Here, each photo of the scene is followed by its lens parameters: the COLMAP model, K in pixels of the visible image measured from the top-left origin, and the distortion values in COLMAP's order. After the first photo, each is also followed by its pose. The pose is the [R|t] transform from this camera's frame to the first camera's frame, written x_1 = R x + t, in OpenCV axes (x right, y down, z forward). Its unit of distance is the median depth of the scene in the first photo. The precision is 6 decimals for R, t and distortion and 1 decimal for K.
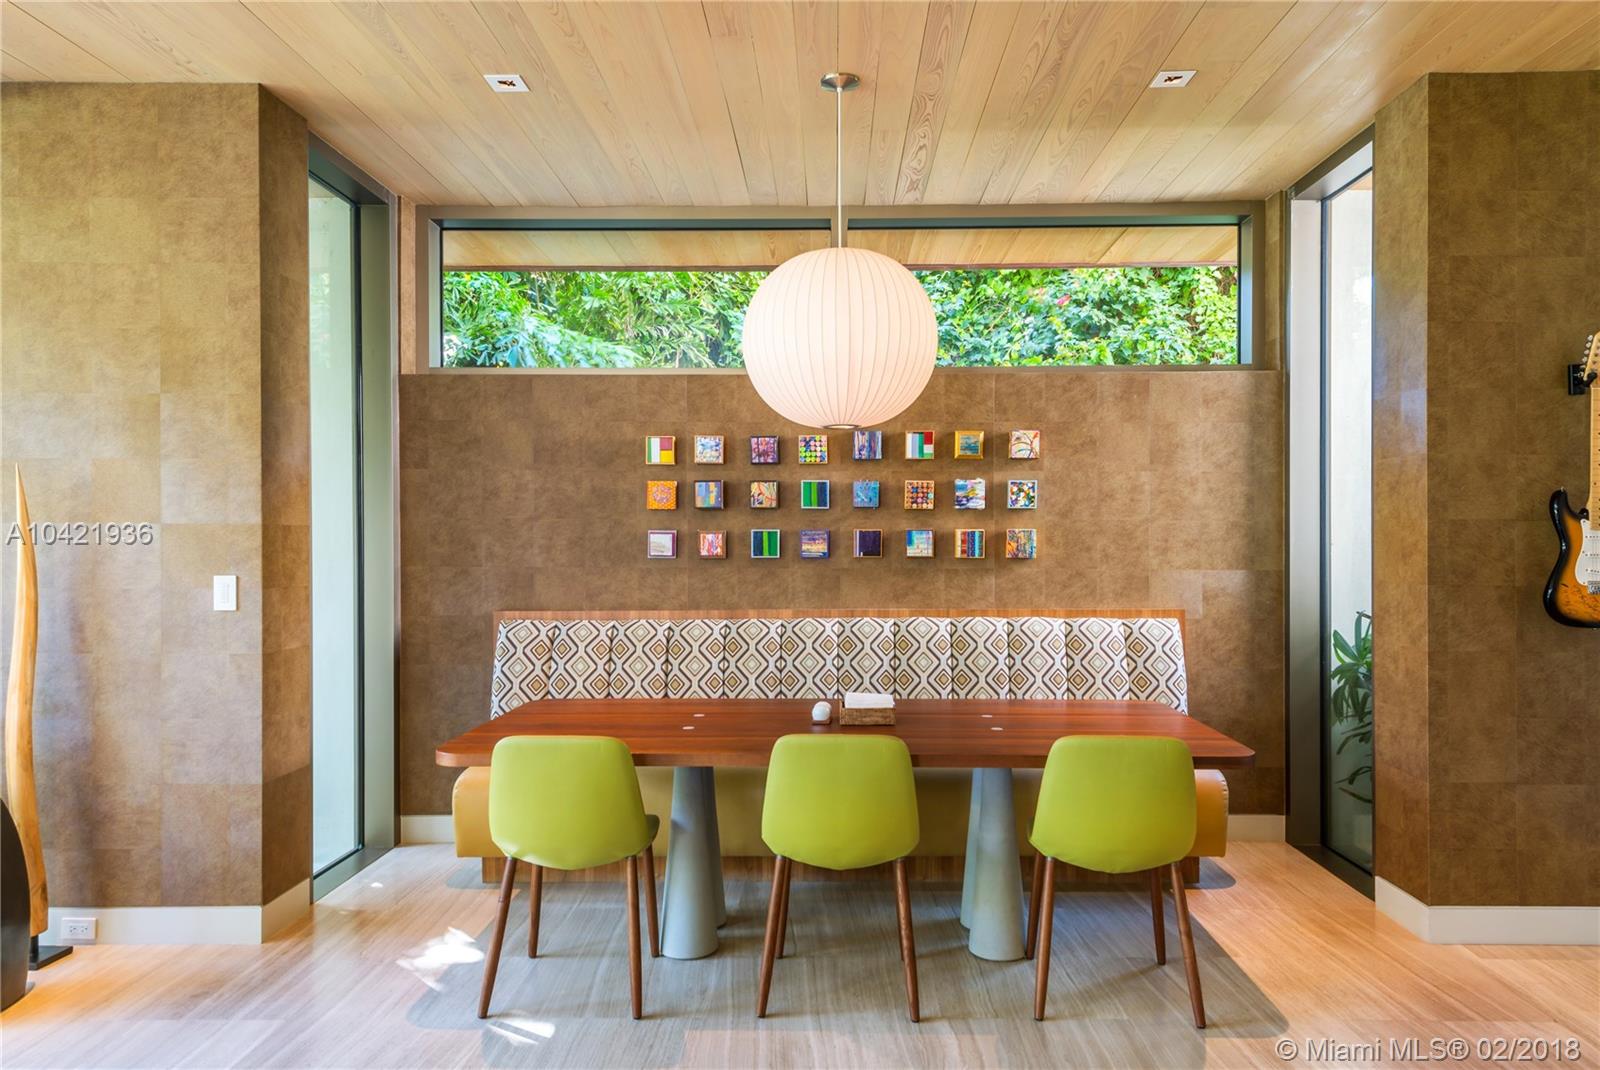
lens RADIAL K [[975.7, 0, 805.1], [0, 975.7, 537.0], [0, 0, 1]] dist [-0.002271, -0.001088]
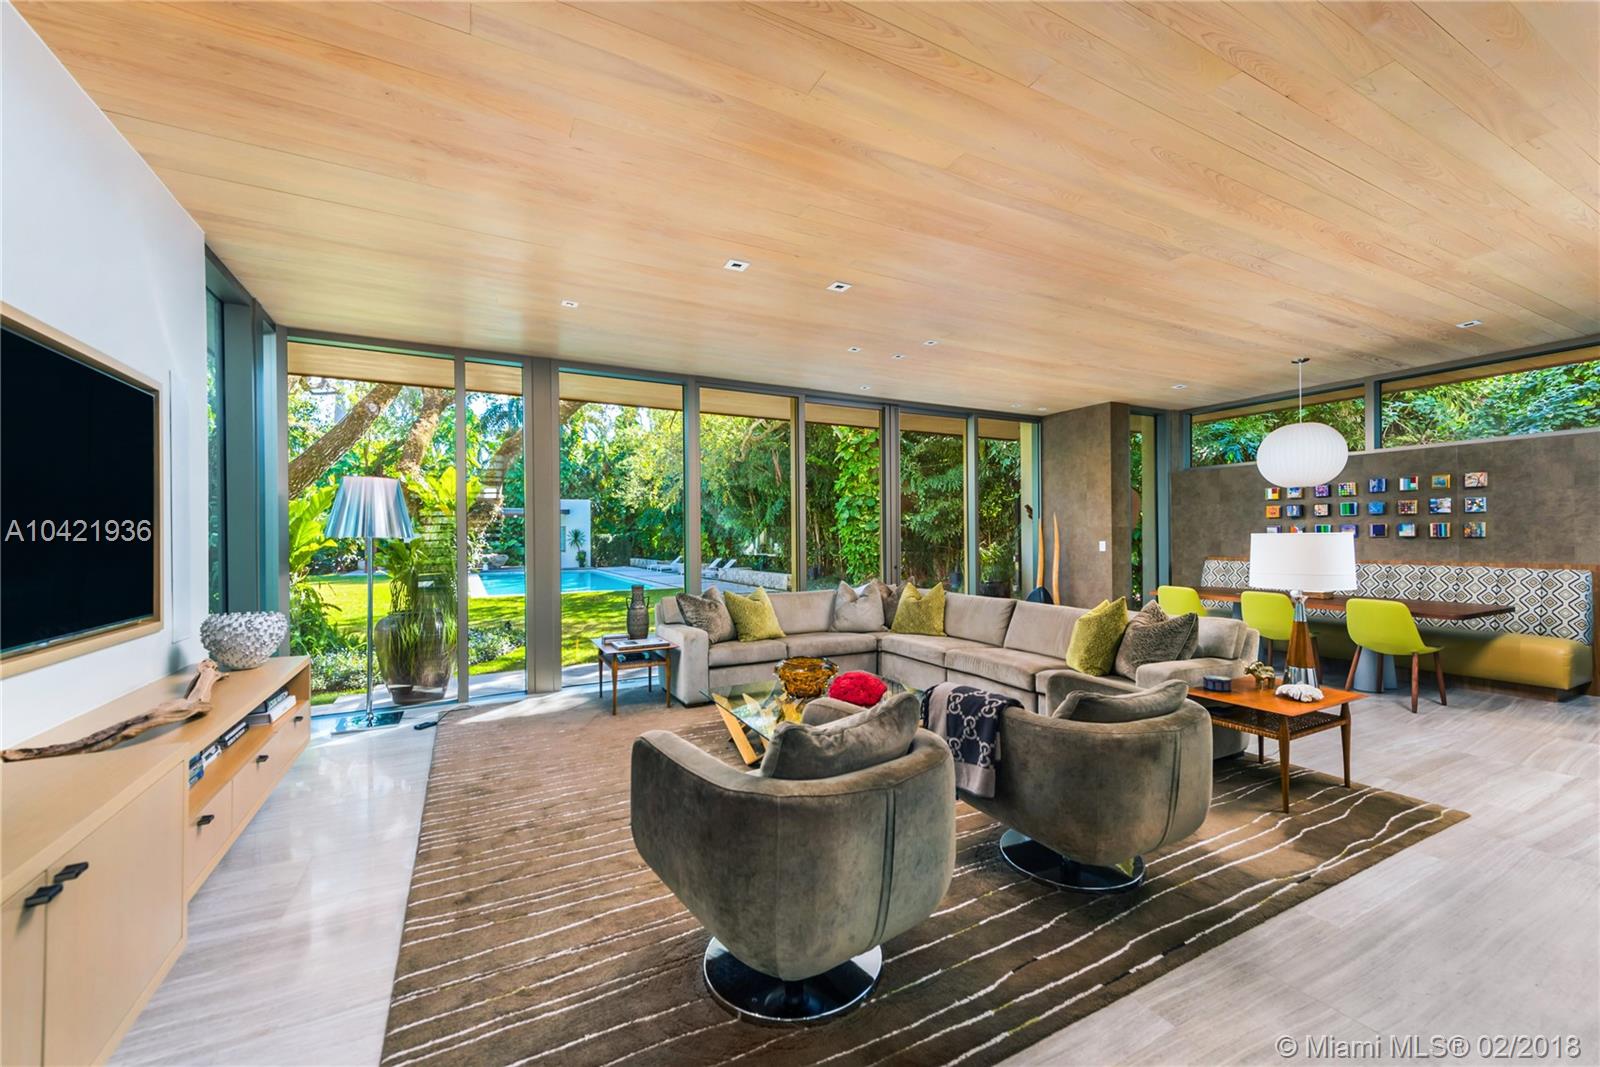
lens RADIAL K [[636.7, 0, 805.9], [0, 636.7, 534.3], [0, 0, 1]] dist [0.010615, 0.000111]
pose [[0.468100, -0.005720, -0.883657, 0.740308], [0.011461, 0.999934, -0.000402, 0.001465], [0.883601, -0.009939, 0.468135, -0.815151]]
